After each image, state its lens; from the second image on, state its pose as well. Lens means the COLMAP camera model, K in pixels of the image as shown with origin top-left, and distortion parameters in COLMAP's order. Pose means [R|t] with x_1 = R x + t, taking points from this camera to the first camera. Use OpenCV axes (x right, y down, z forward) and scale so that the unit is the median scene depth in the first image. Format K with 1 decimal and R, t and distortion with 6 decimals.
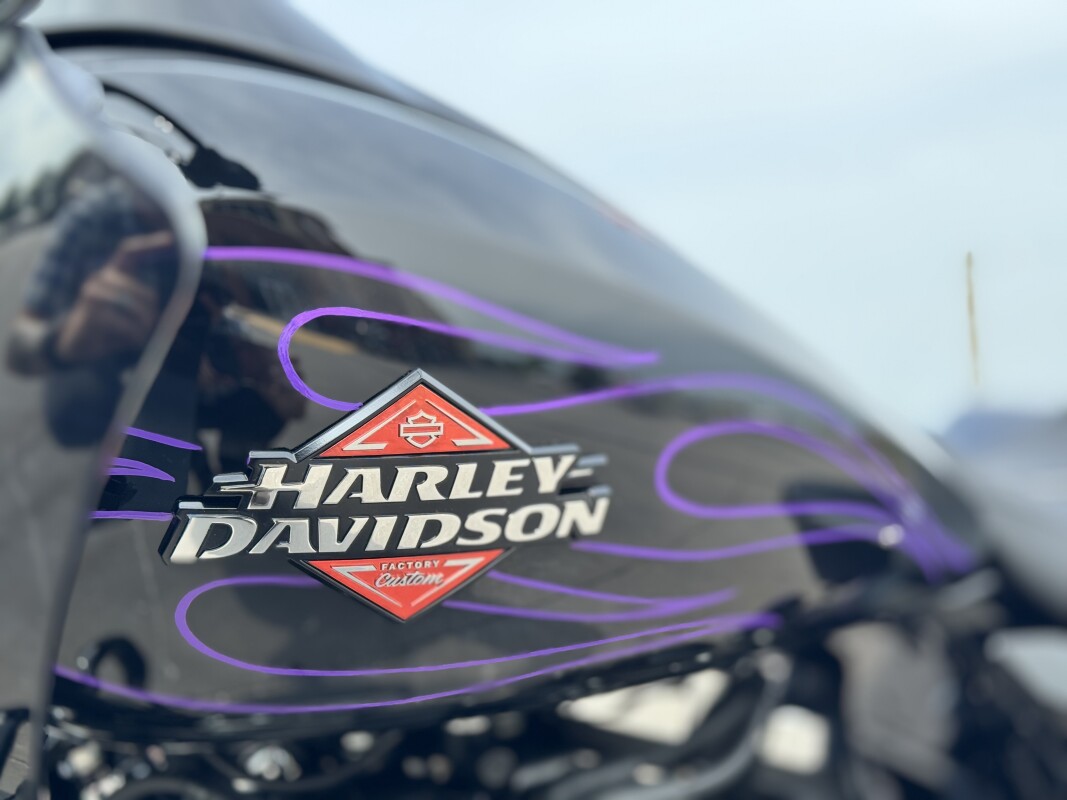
lens RADIAL K [[1324.4, 0, 533.5], [0, 1324.4, 400.0], [0, 0, 1]] dist [0.101523, 0.021555]
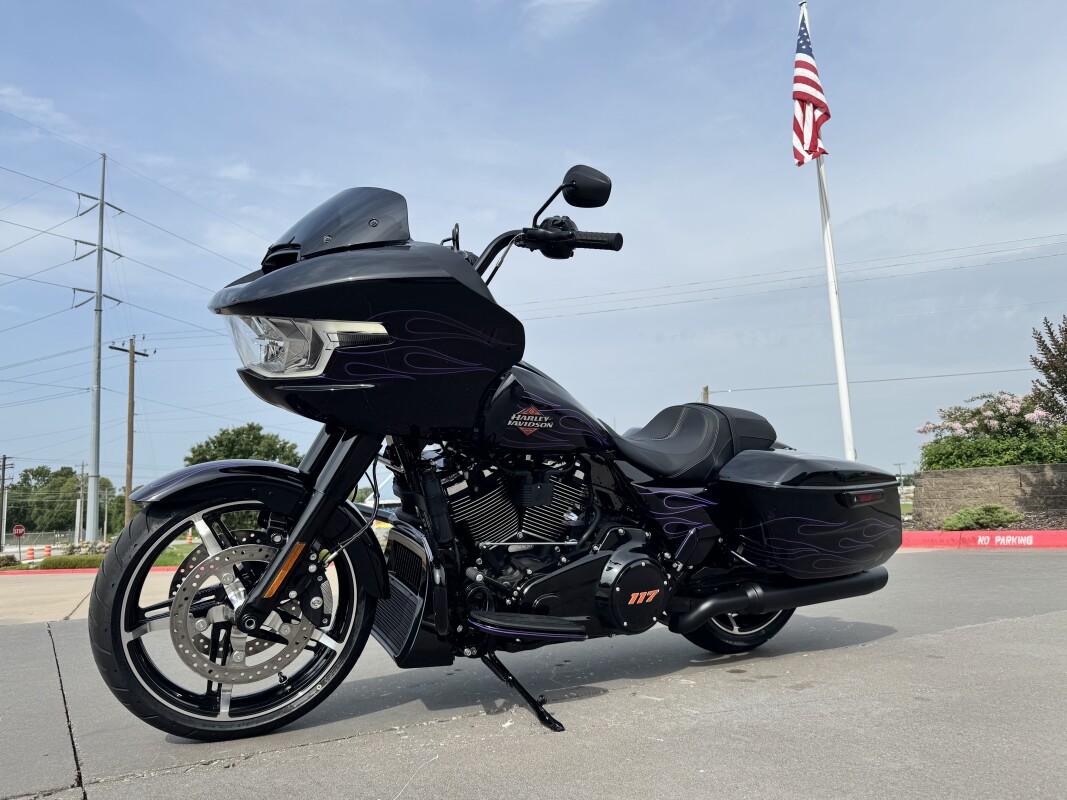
lens RADIAL K [[701.3, 0, 533.5], [0, 701.3, 400.0], [0, 0, 1]] dist [0.097690, -0.121393]
pose [[0.993894, 0.083387, 0.072263, -0.374169], [-0.080827, 0.996016, -0.037665, 0.106942], [-0.075116, 0.031594, 0.996674, -3.152592]]
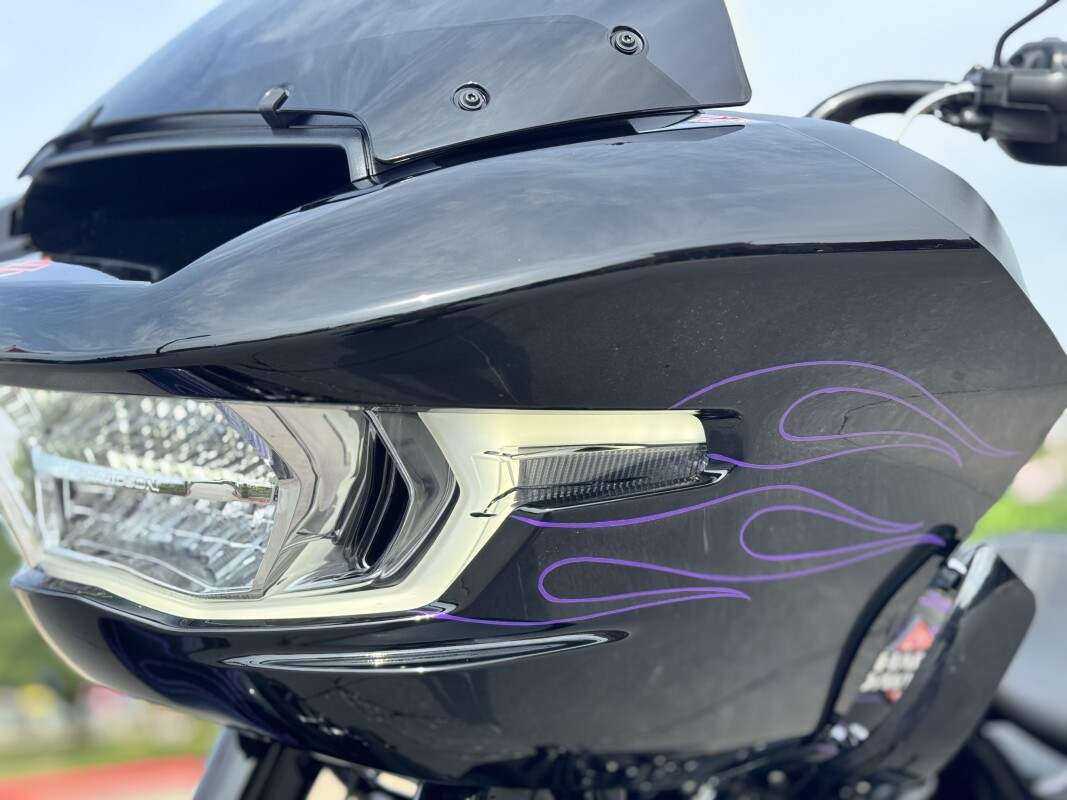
lens RADIAL K [[1496.6, 0, 533.5], [0, 1496.6, 400.0], [0, 0, 1]] dist [0.097863, -0.056735]
pose [[0.949701, 0.055187, 0.308256, -1.673402], [-0.030816, 0.996041, -0.083381, -0.175449], [-0.311637, 0.069688, 0.947642, -1.499680]]
